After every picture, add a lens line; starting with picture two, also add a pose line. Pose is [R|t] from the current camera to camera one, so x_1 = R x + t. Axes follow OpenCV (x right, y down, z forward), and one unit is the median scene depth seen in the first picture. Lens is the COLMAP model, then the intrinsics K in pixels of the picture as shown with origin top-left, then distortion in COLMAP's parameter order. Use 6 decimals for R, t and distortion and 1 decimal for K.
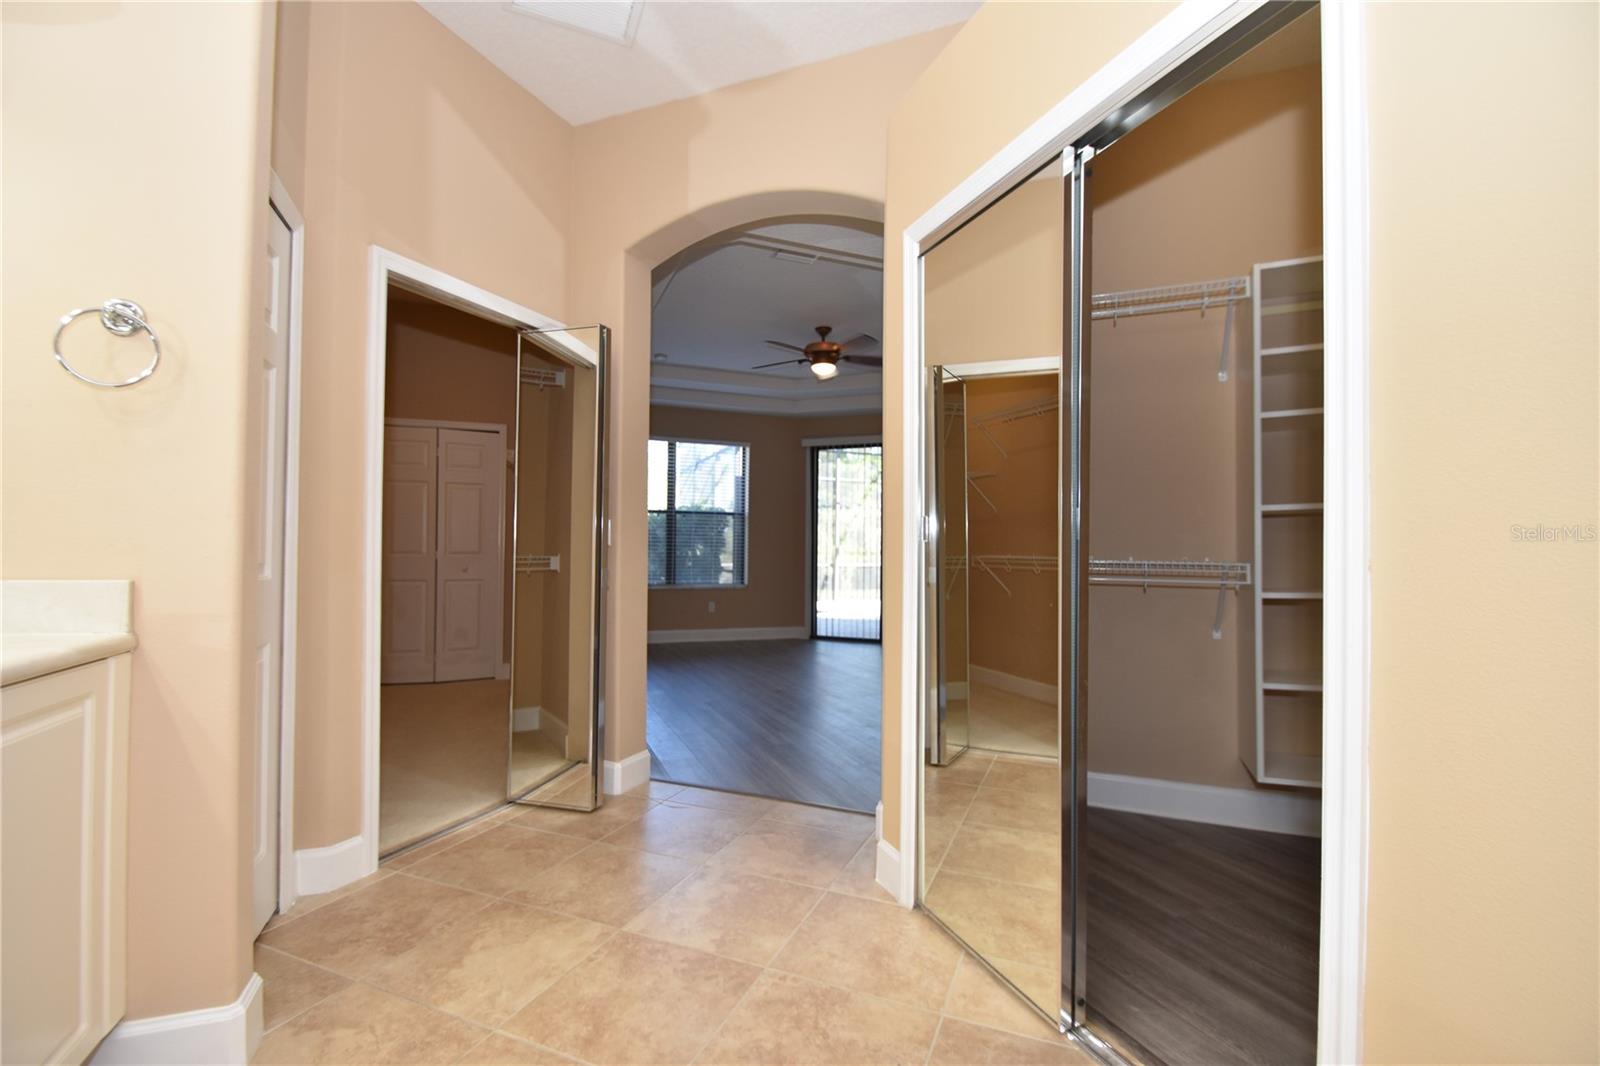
lens RADIAL K [[700.6, 0, 794.1], [0, 700.6, 526.2], [0, 0, 1]] dist [0.009398, -0.012961]
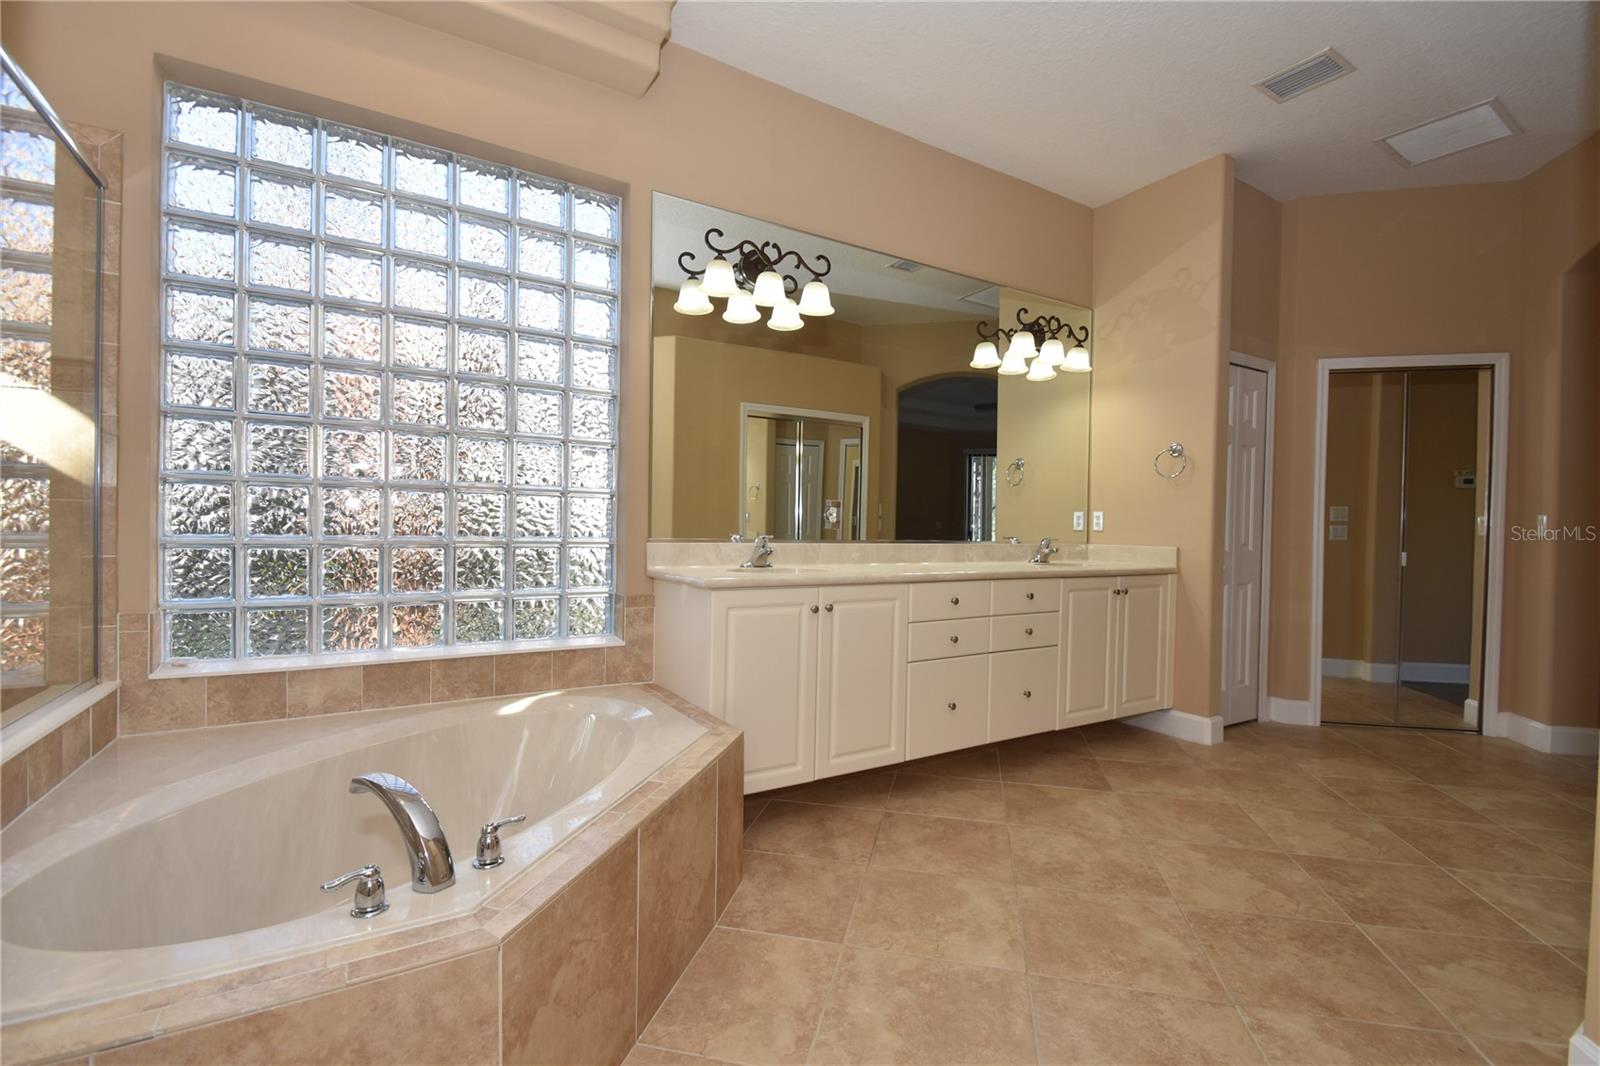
lens RADIAL K [[700.6, 0, 803.1], [0, 700.6, 534.1], [0, 0, 1]] dist [0.009398, -0.012961]
pose [[0.161322, 0.003875, -0.986894, 0.335034], [0.009583, 0.999939, 0.005493, 0.000116], [0.986855, -0.010344, 0.161275, -0.193541]]
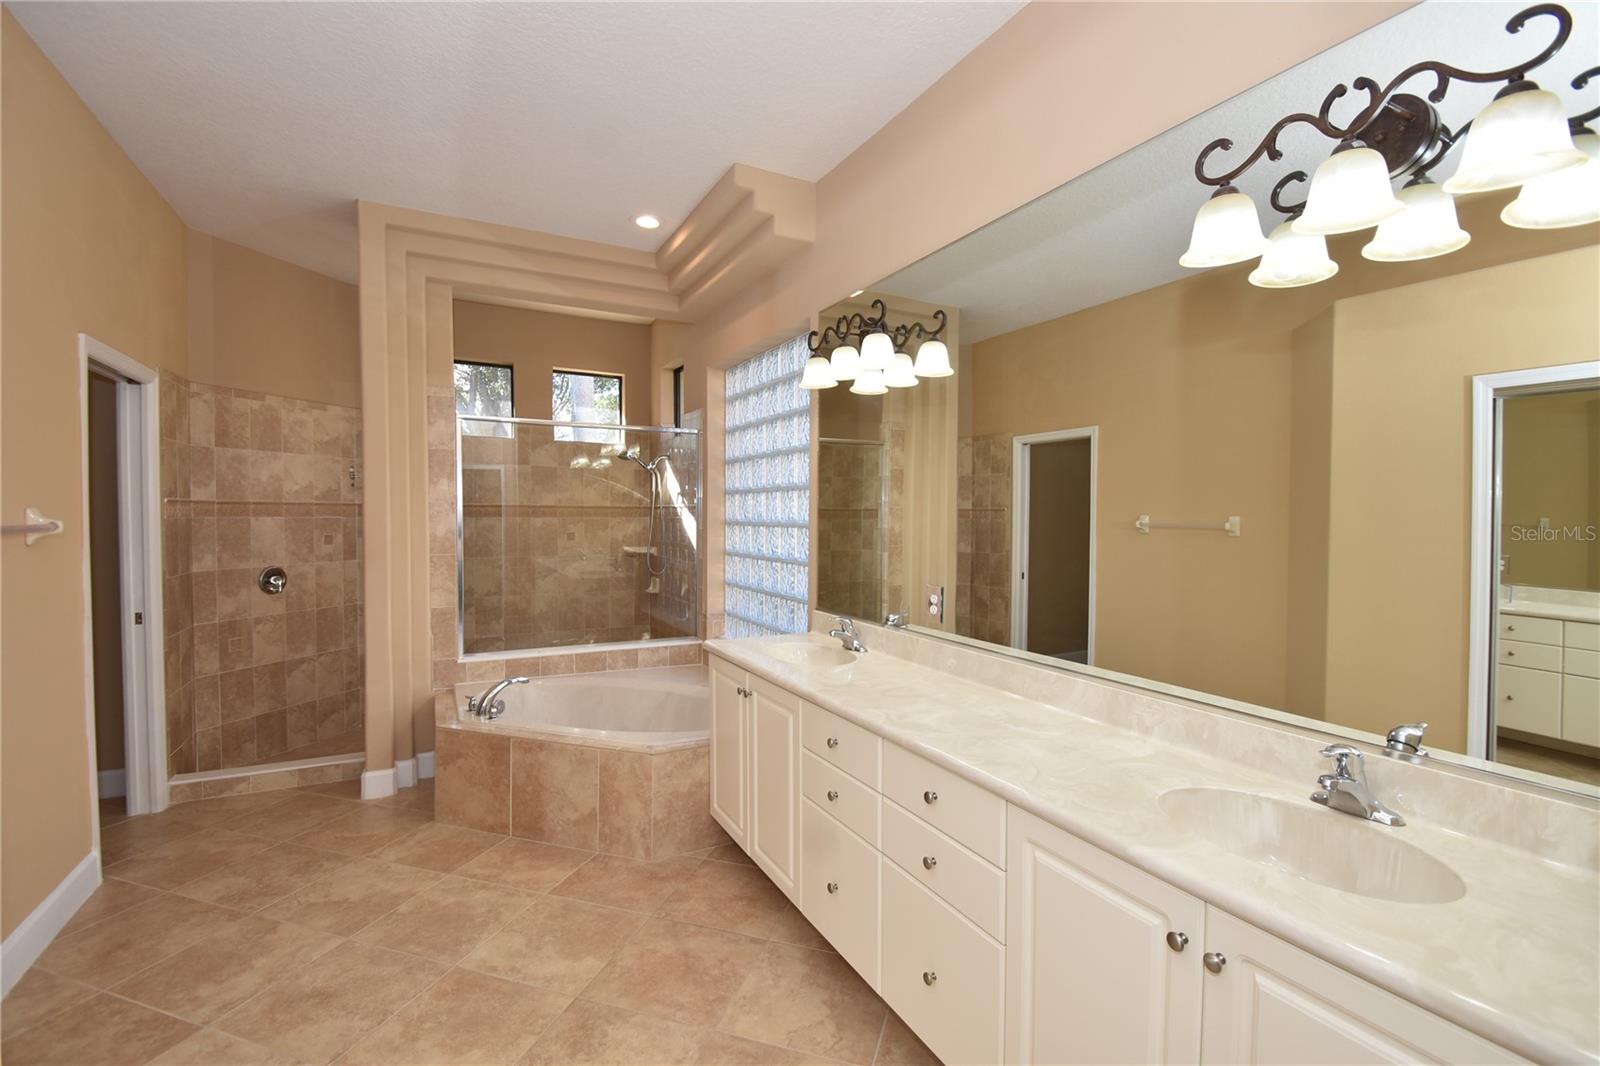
lens RADIAL K [[700.6, 0, 802.4], [0, 700.6, 540.6], [0, 0, 1]] dist [0.009398, -0.012961]
pose [[-0.994658, -0.017082, -0.101799, -0.064083], [-0.018027, 0.999802, 0.008376, -0.051269], [0.101636, 0.010166, -0.994770, 0.317246]]
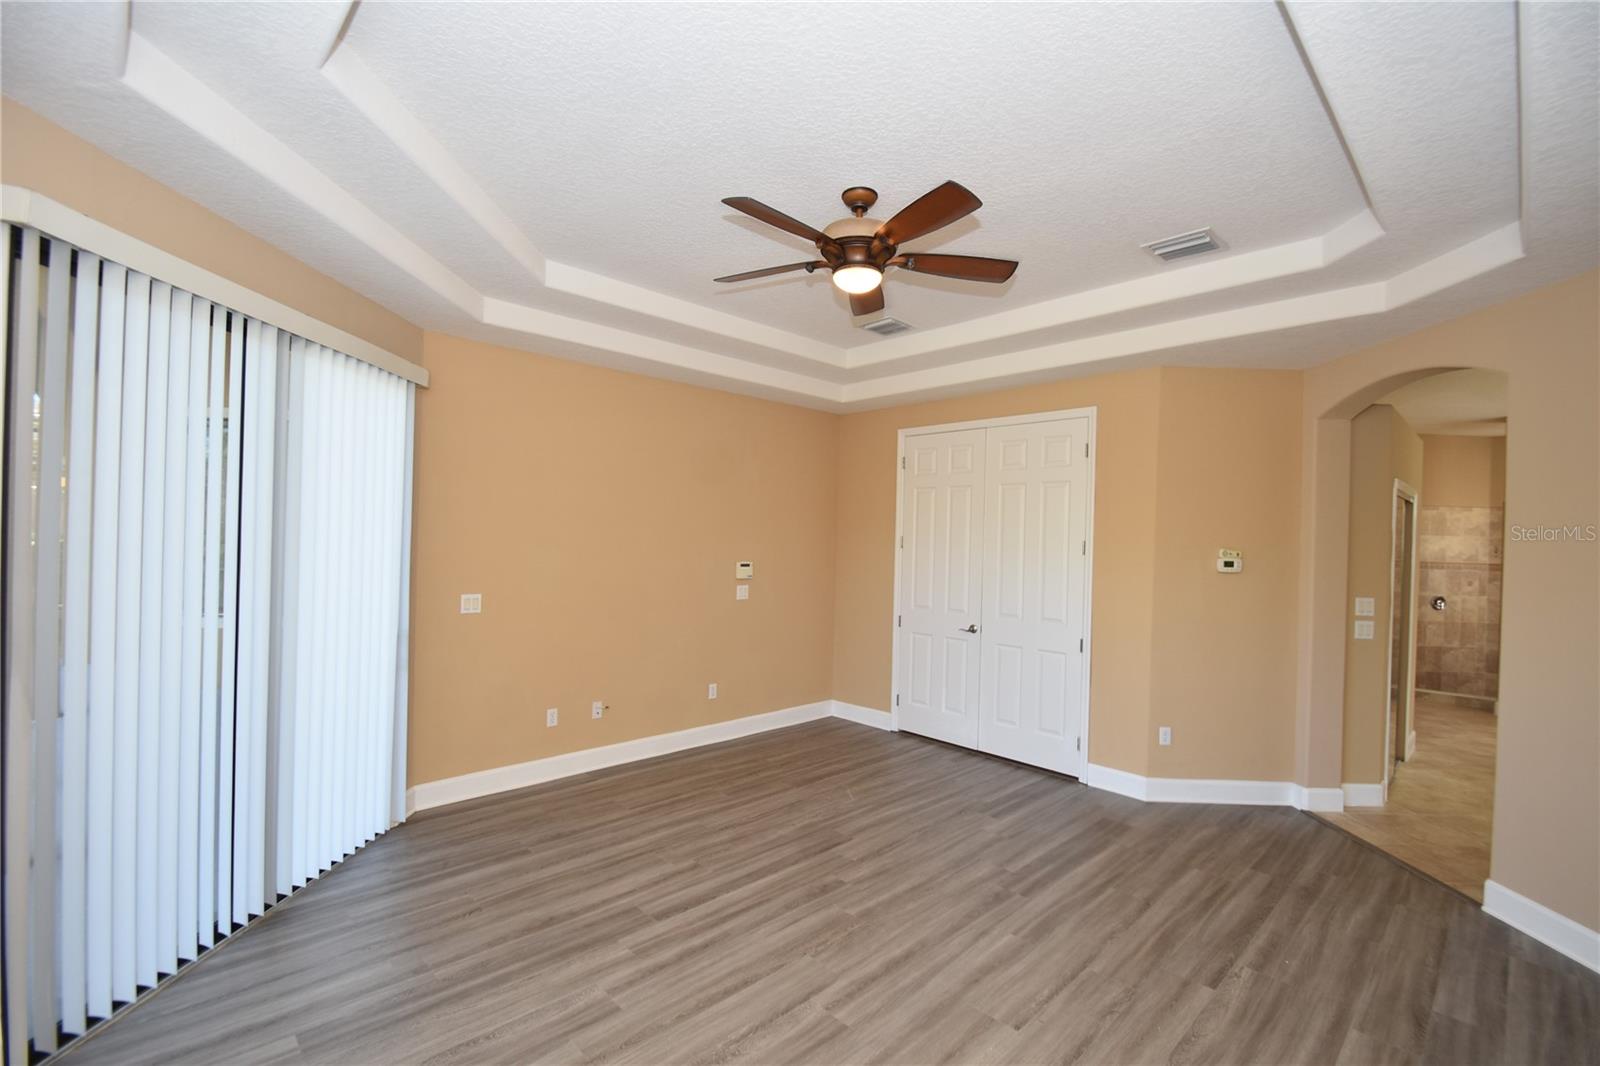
lens RADIAL K [[700.6, 0, 802.9], [0, 700.6, 542.7], [0, 0, 1]] dist [0.009398, -0.012961]
pose [[-0.380293, -0.024770, 0.924534, -0.378138], [-0.058014, 0.998312, 0.002883, -0.044597], [-0.923045, -0.052540, -0.381088, 1.193148]]
